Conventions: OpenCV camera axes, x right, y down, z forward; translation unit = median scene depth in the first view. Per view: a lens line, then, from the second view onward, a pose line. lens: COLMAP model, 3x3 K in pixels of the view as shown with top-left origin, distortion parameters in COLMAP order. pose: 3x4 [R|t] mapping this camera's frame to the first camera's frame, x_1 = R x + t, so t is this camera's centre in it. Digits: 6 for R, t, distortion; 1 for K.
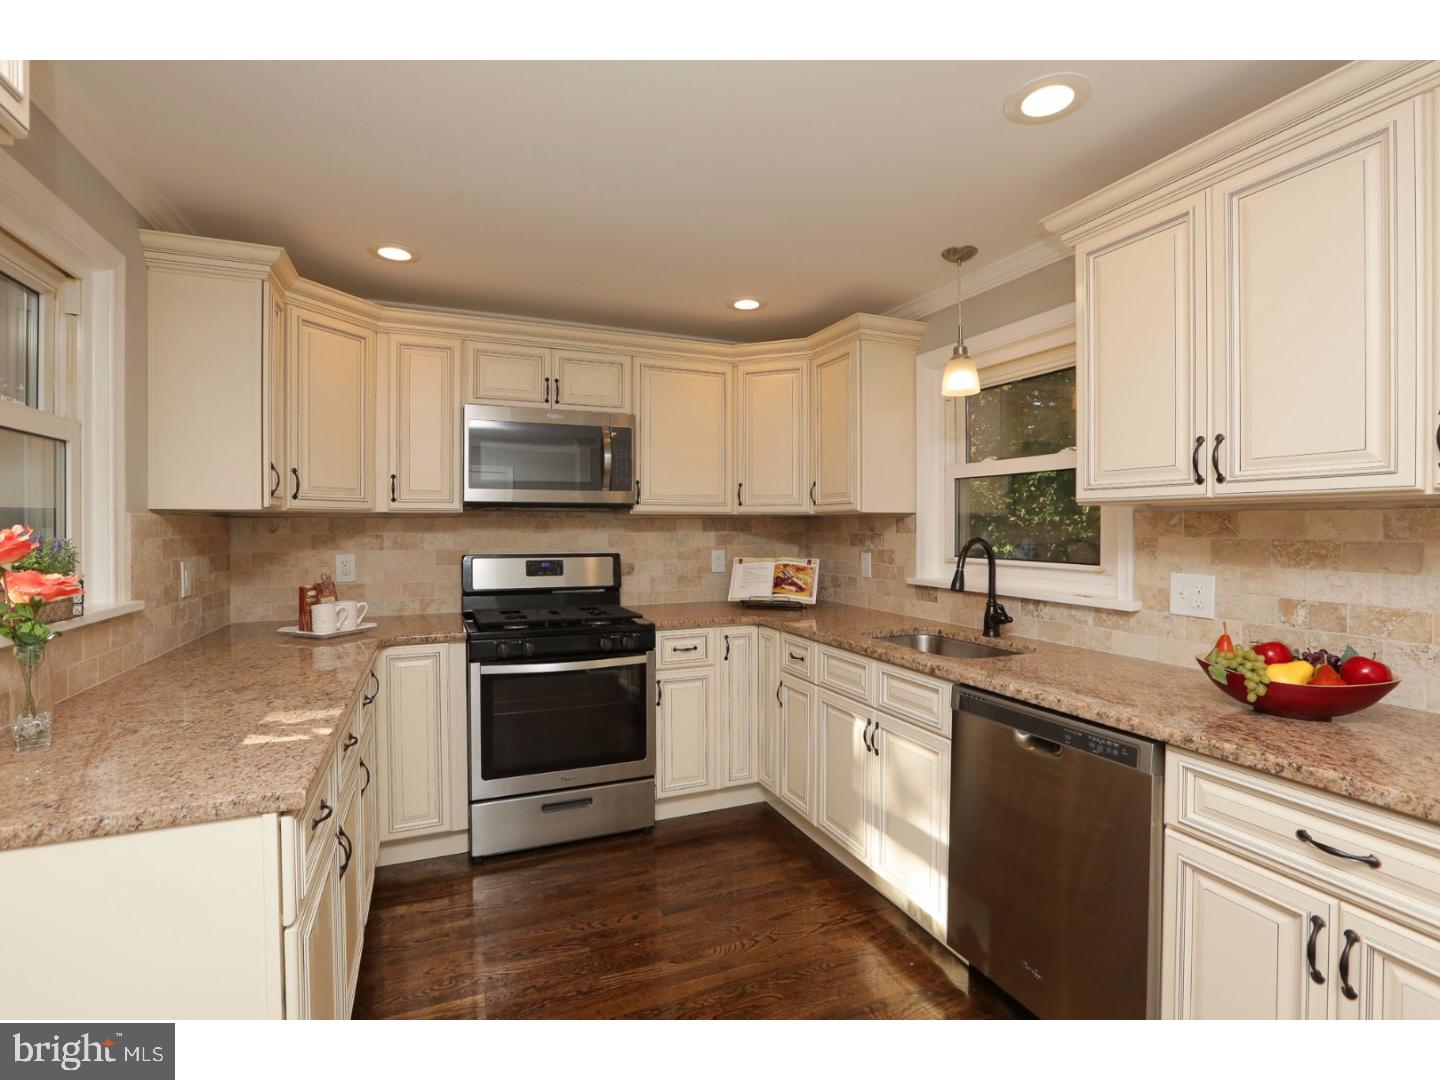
lens RADIAL K [[676.1, 0, 715.3], [0, 676.1, 531.7], [0, 0, 1]] dist [0.000410, 0.000209]
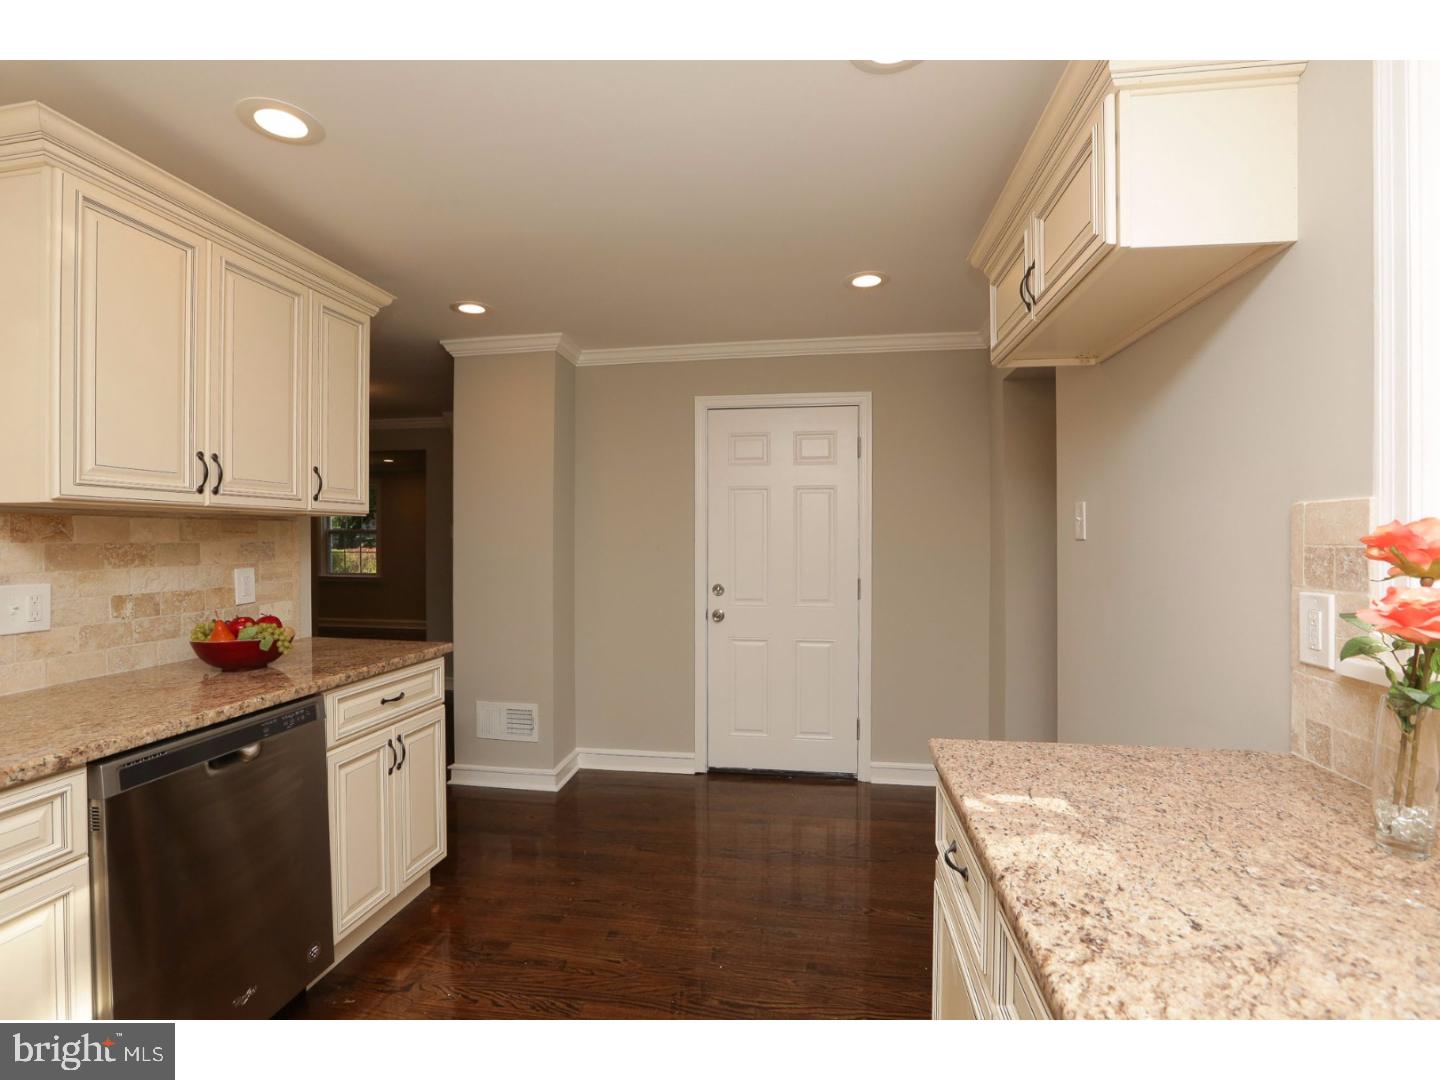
lens RADIAL K [[671.8, 0, 724.9], [0, 671.8, 539.5], [0, 0, 1]] dist [-0.011999, 0.000321]
pose [[-0.857289, 0.002211, 0.514831, -0.625279], [0.005493, 0.999973, 0.004853, 0.006299], [-0.514807, 0.006988, -0.857278, 1.523686]]
